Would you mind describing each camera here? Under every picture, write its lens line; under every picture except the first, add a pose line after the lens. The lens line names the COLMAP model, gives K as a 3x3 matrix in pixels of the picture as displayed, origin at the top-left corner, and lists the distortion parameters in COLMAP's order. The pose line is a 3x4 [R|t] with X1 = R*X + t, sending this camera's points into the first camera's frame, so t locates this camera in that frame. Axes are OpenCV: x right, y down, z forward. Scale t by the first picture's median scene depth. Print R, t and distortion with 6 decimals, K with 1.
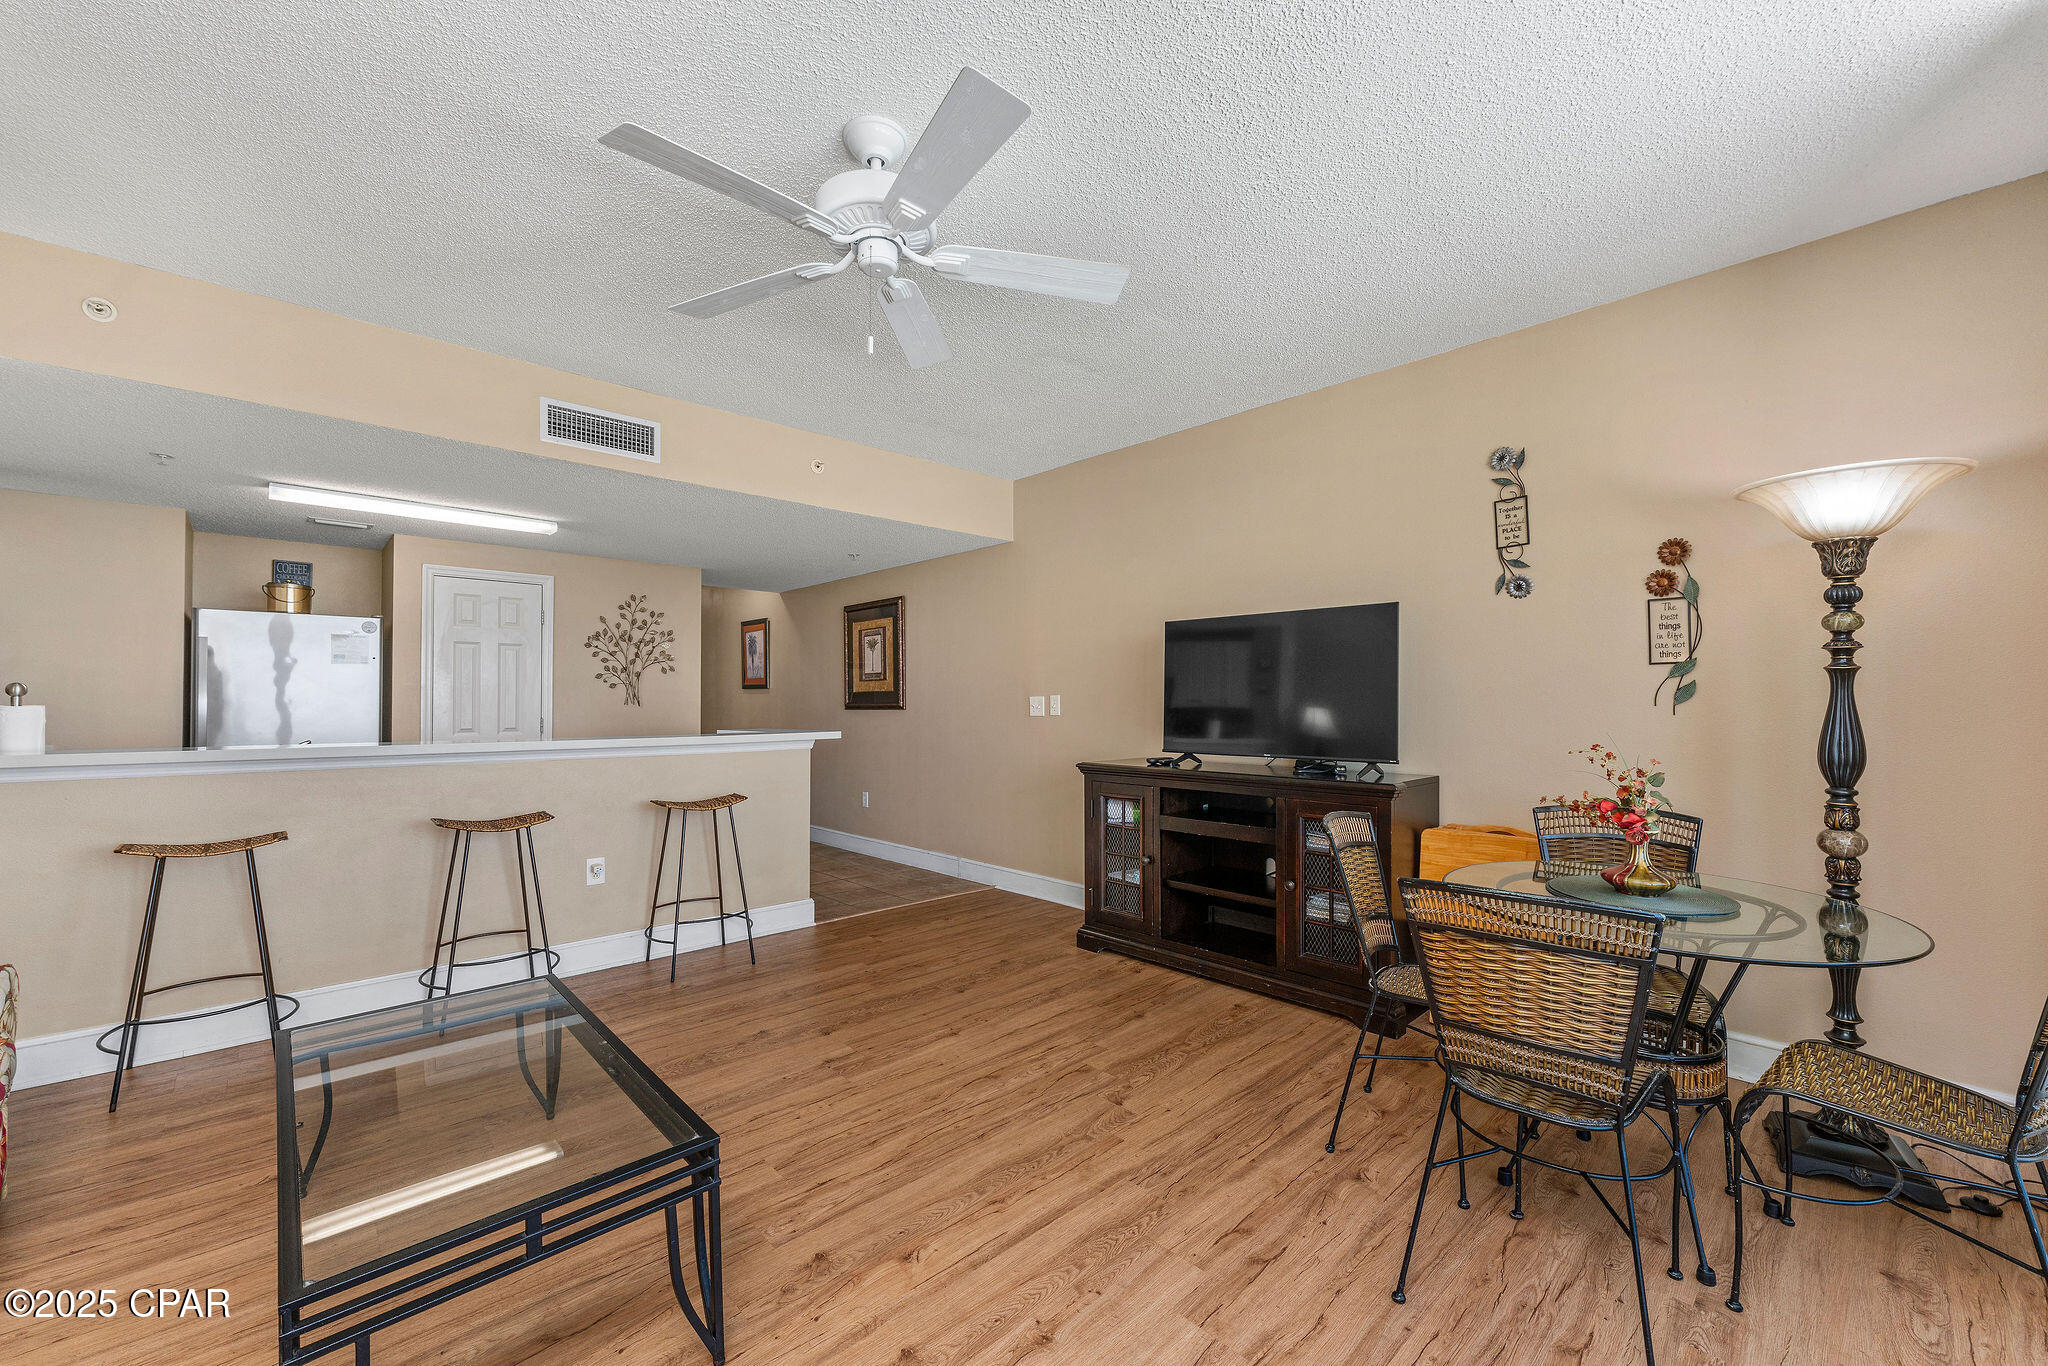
lens RADIAL K [[811.2, 0, 1018.5], [0, 811.2, 703.3], [0, 0, 1]] dist [0.000238, 0.000080]
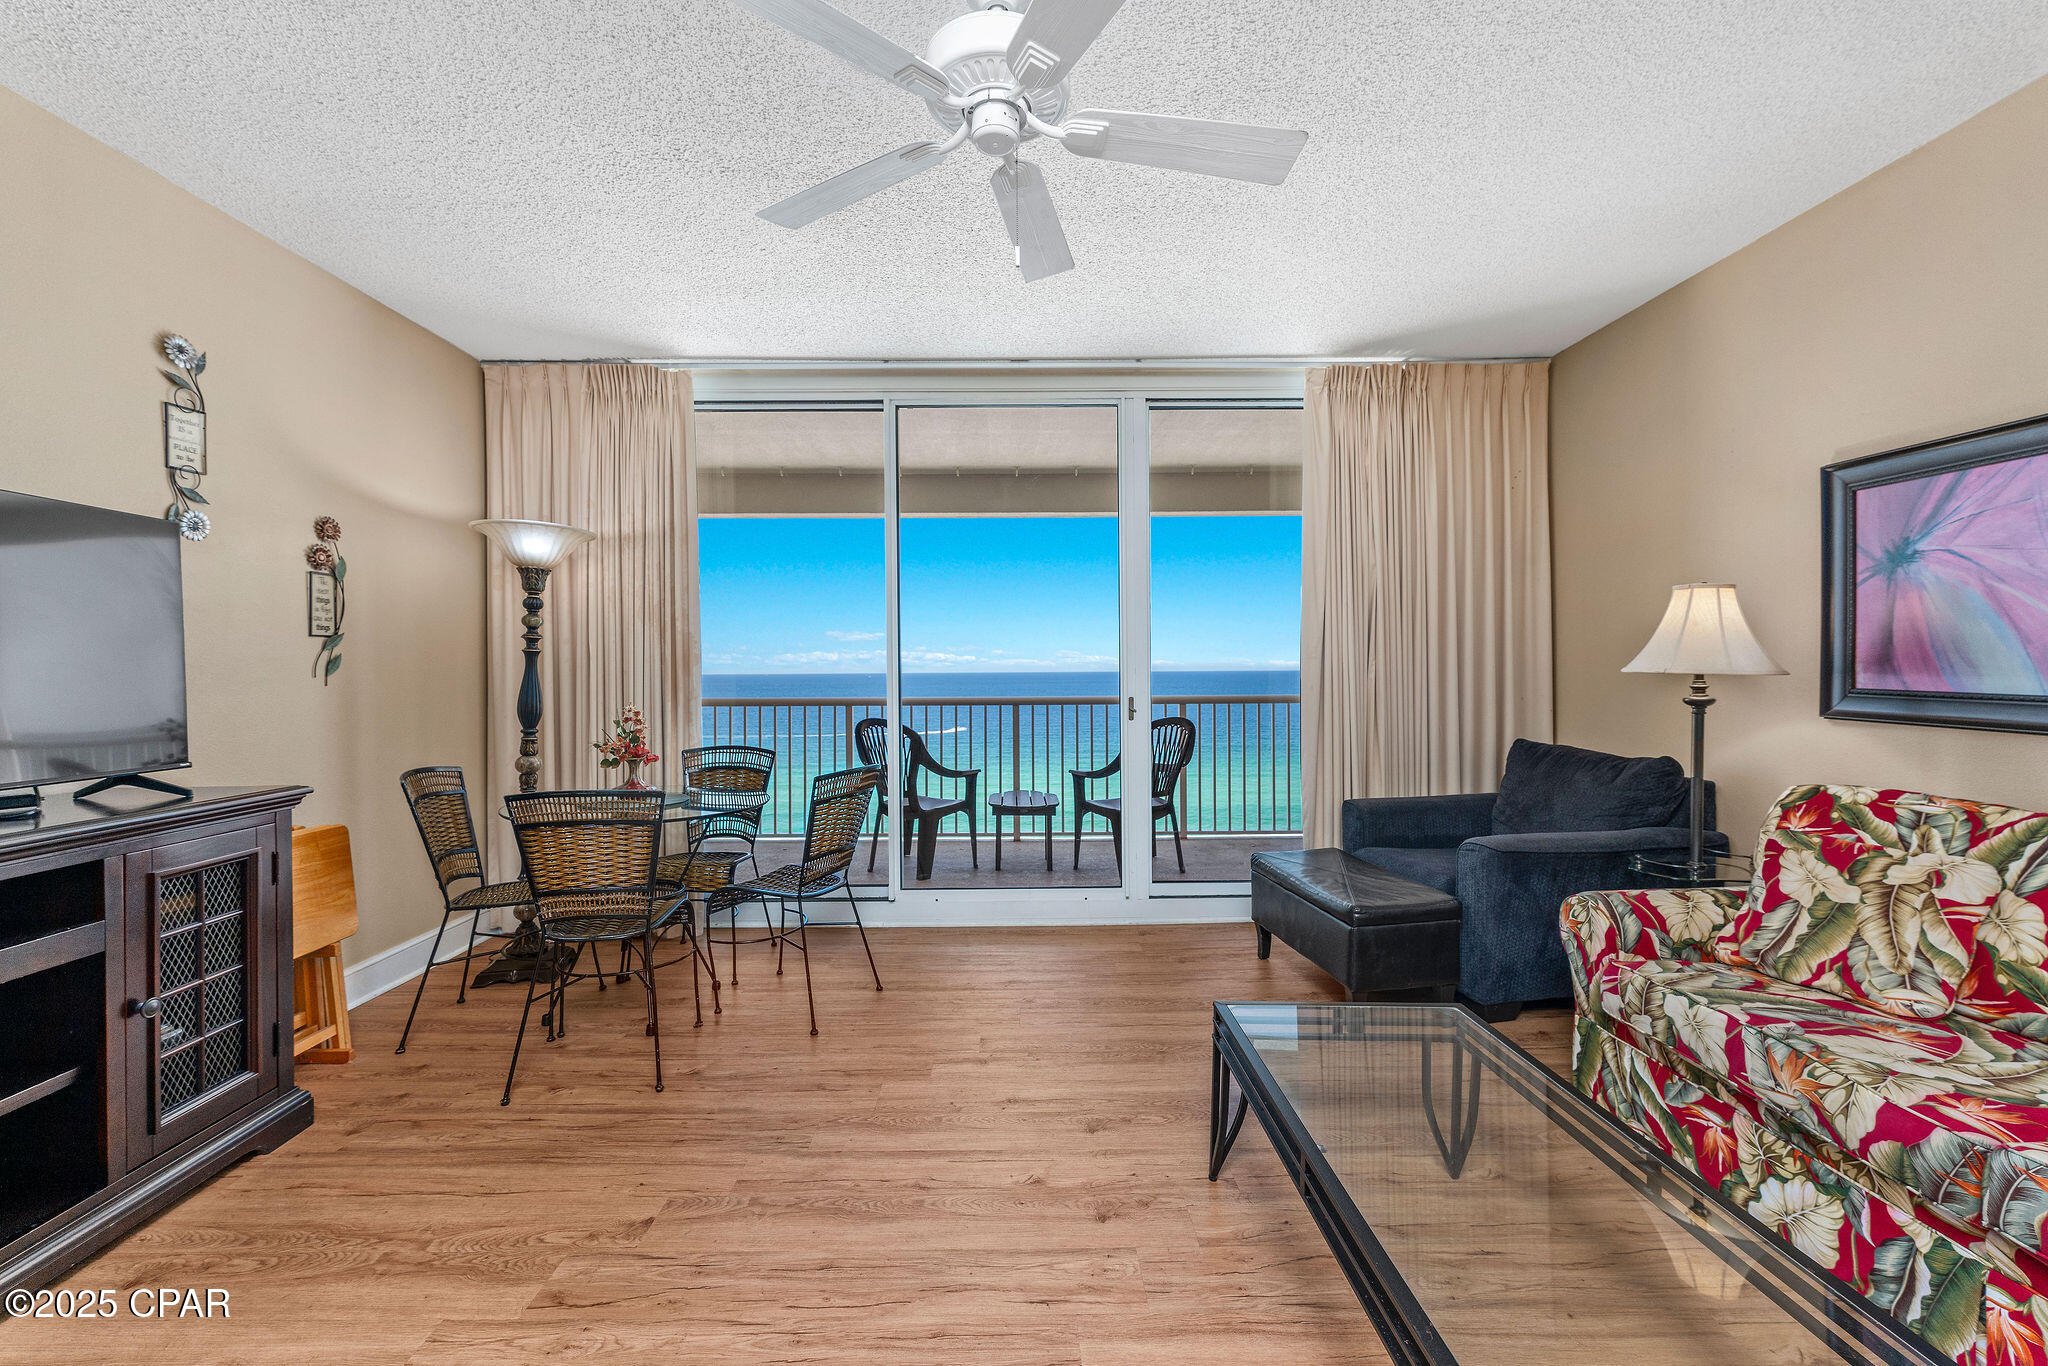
lens RADIAL K [[820.4, 0, 1013.3], [0, 820.4, 673.7], [0, 0, 1]] dist [0.005827, 0.000703]
pose [[-0.738803, 0.001922, 0.673919, -0.428980], [0.006421, 0.999971, 0.004187, -0.000434], [-0.673891, 0.007420, -0.738794, 0.915904]]
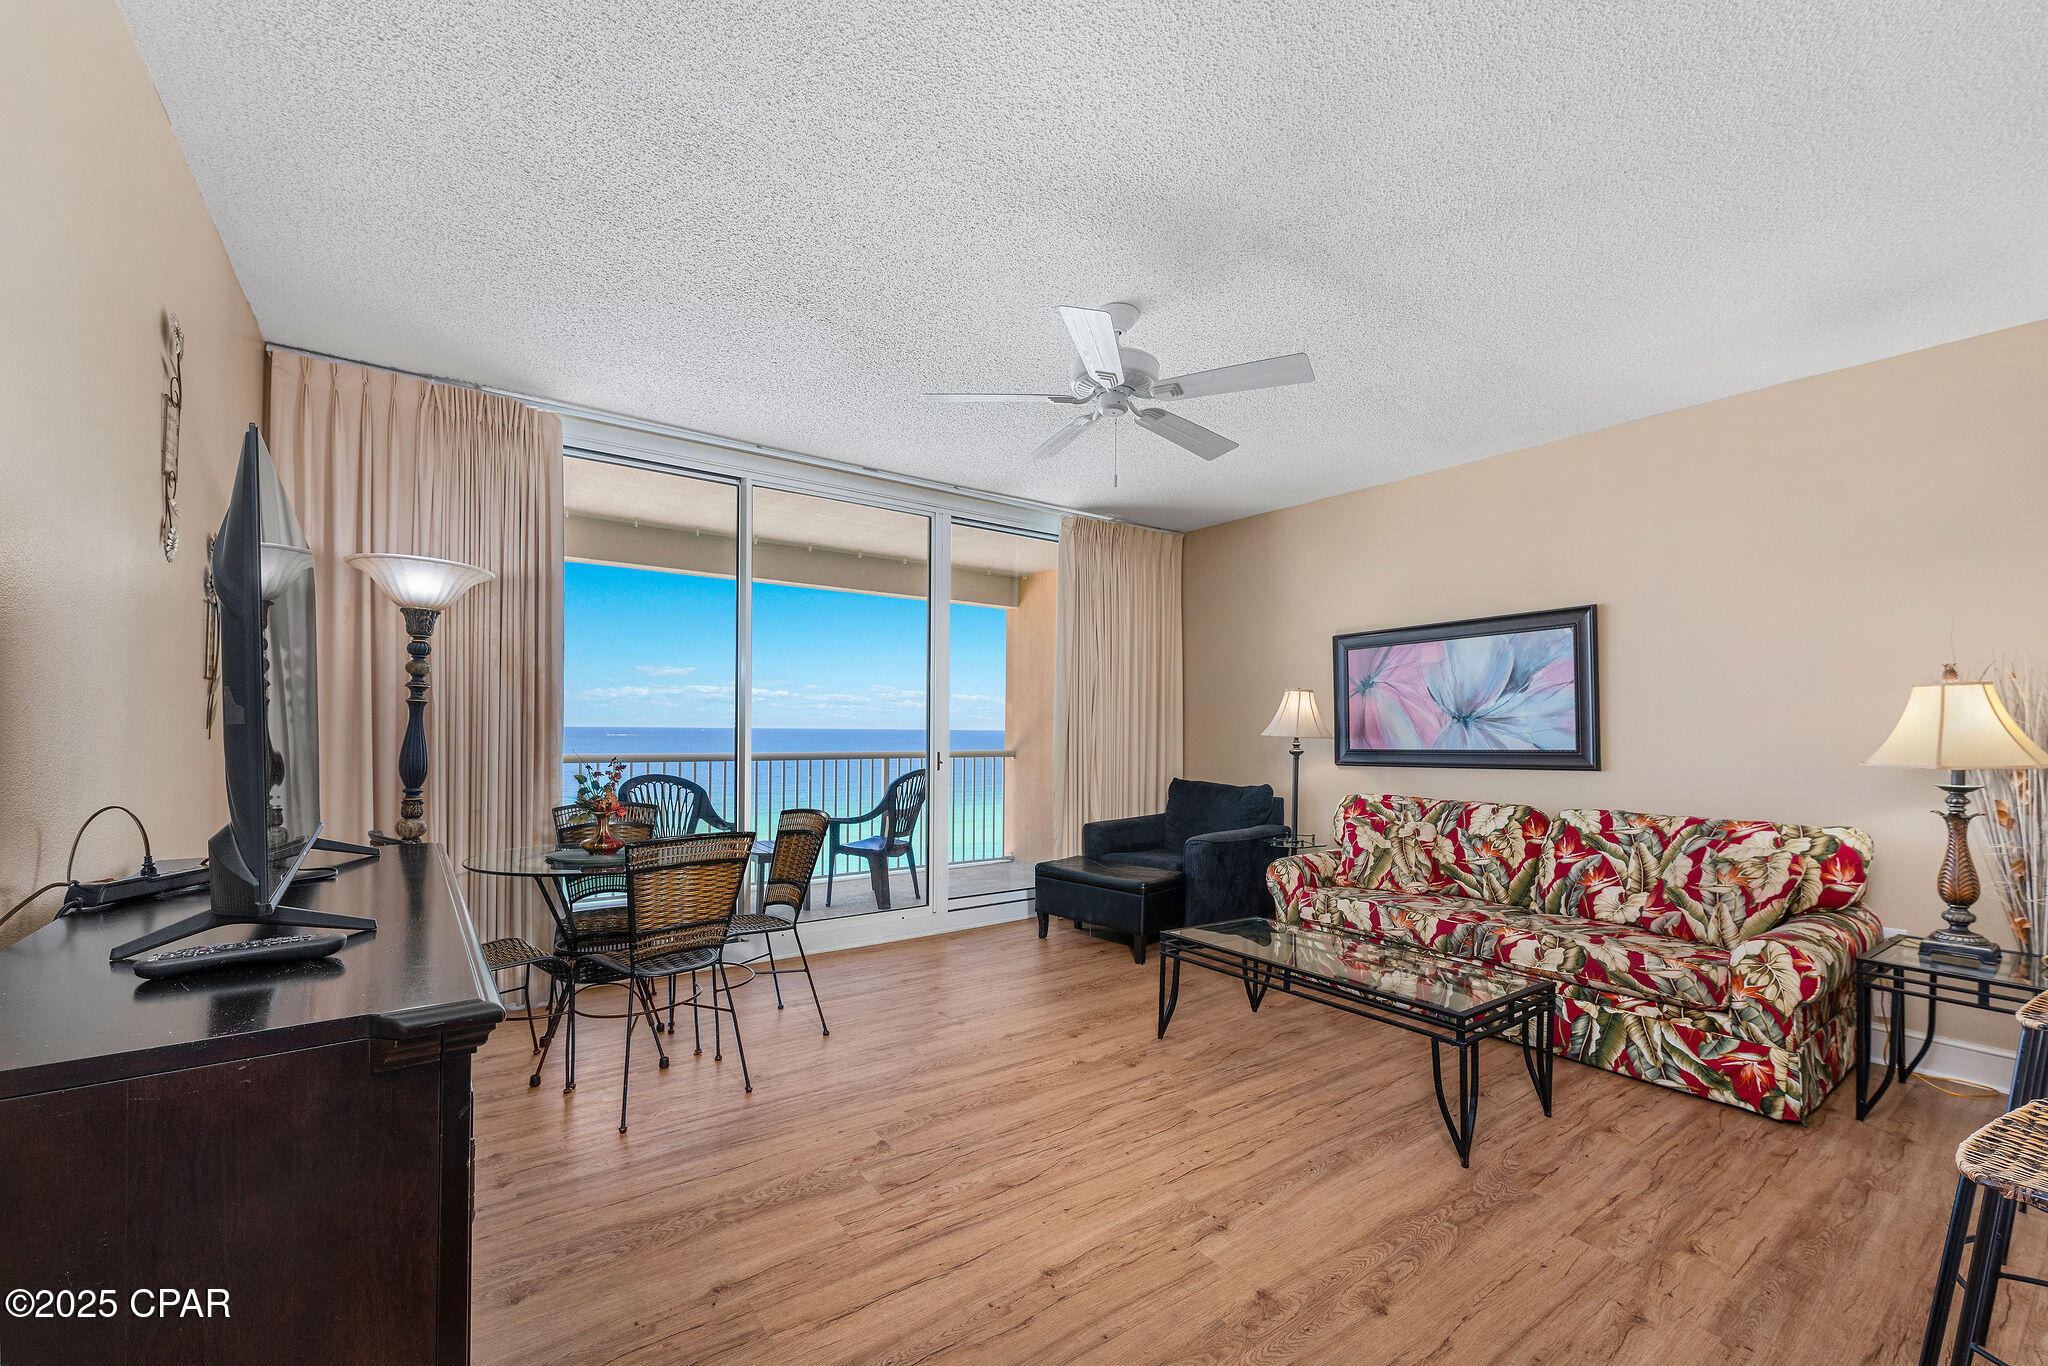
lens RADIAL K [[834.1, 0, 1013.0], [0, 834.1, 732.6], [0, 0, 1]] dist [-0.000593, 0.000115]
pose [[-0.990683, -0.010240, 0.135801, -0.111637], [-0.009522, 0.999937, 0.005935, -0.004631], [-0.135853, 0.004587, -0.990718, 1.352585]]
